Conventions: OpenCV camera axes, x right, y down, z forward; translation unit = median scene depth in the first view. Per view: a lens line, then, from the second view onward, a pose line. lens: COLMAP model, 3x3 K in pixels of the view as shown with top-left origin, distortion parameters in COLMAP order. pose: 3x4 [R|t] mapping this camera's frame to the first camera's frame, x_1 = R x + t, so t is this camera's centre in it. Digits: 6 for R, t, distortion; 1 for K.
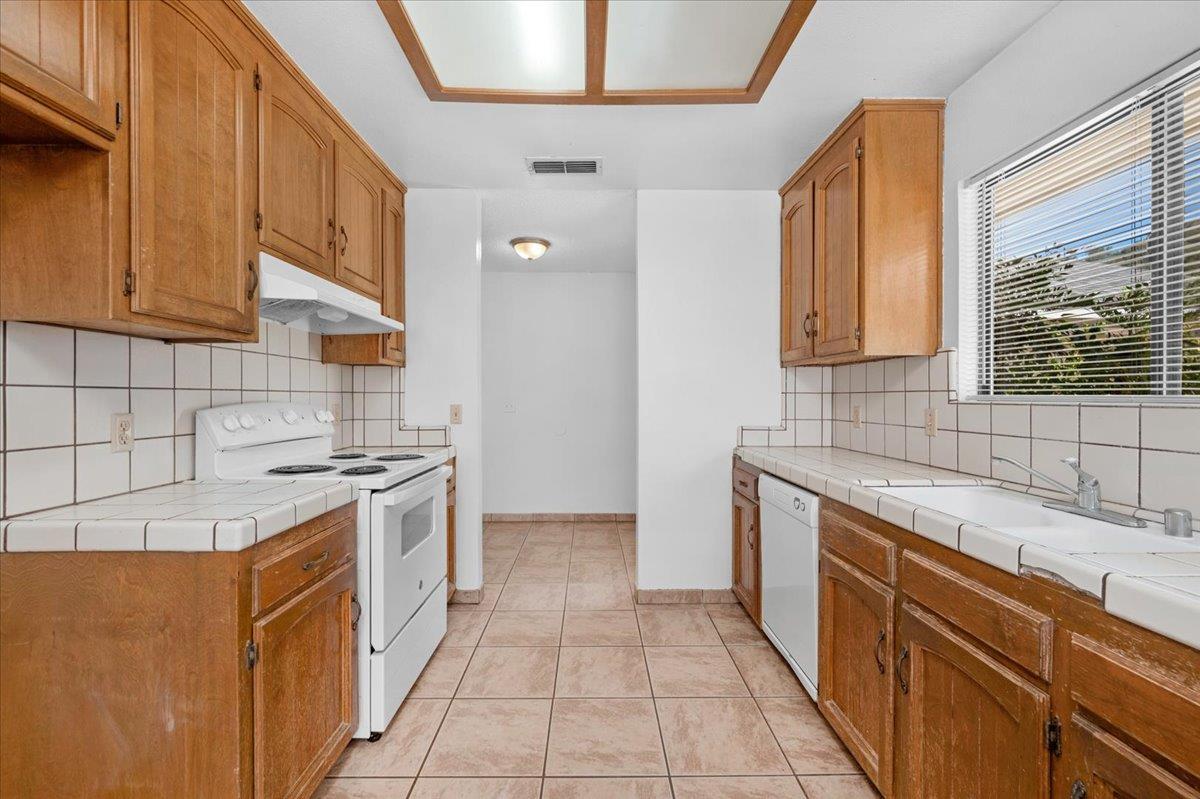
lens RADIAL K [[498.7, 0, 617.5], [0, 498.7, 400.6], [0, 0, 1]] dist [0.001505, -0.000060]
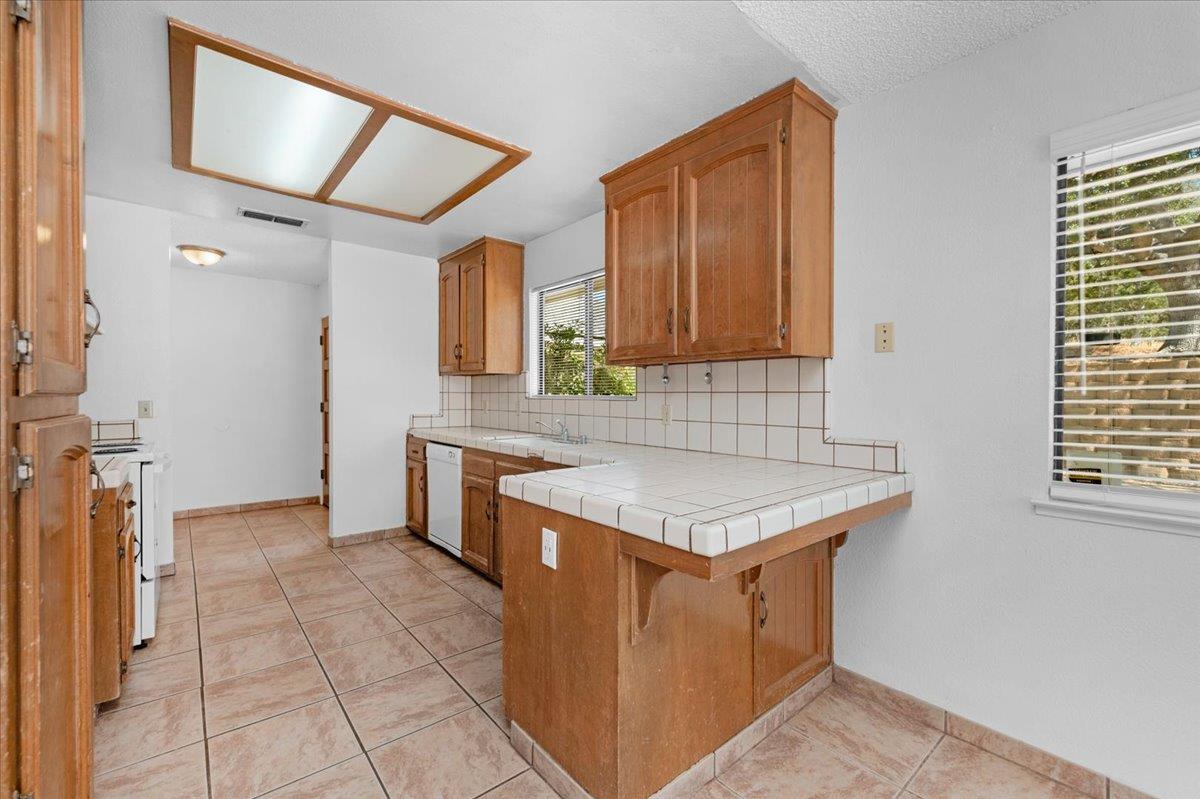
lens RADIAL K [[498.7, 0, 617.5], [0, 498.7, 400.6], [0, 0, 1]] dist [0.001505, -0.000060]
pose [[0.782046, -0.003533, 0.623210, -0.243561], [0.000140, 0.999985, 0.005494, 0.001737], [-0.623220, -0.004210, 0.782035, -0.658729]]
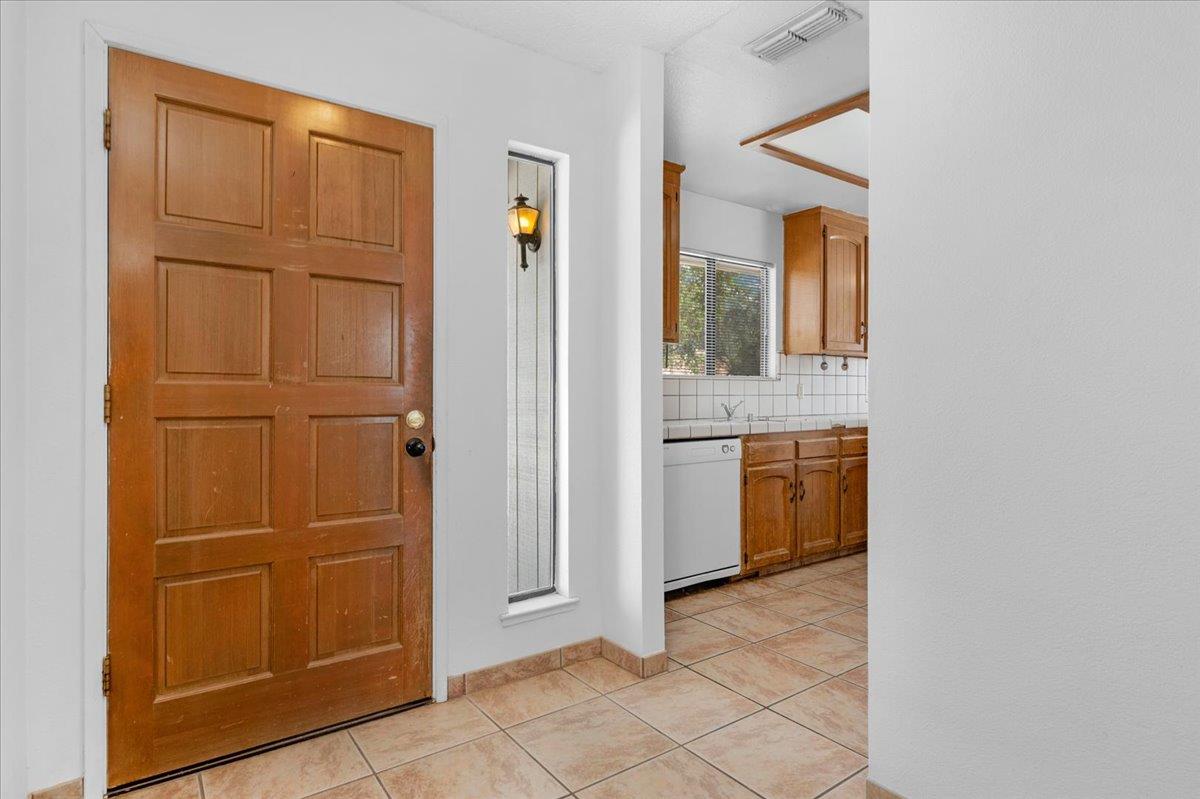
lens RADIAL K [[638.6, 0, 600.0], [0, 638.6, 399.5], [0, 0, 1]] dist [0.000851, -0.000018]
pose [[-0.557765, -0.007732, 0.829963, -0.768112], [0.002286, 0.999939, 0.010852, 0.042733], [-0.829996, 0.007950, -0.557713, 1.921287]]
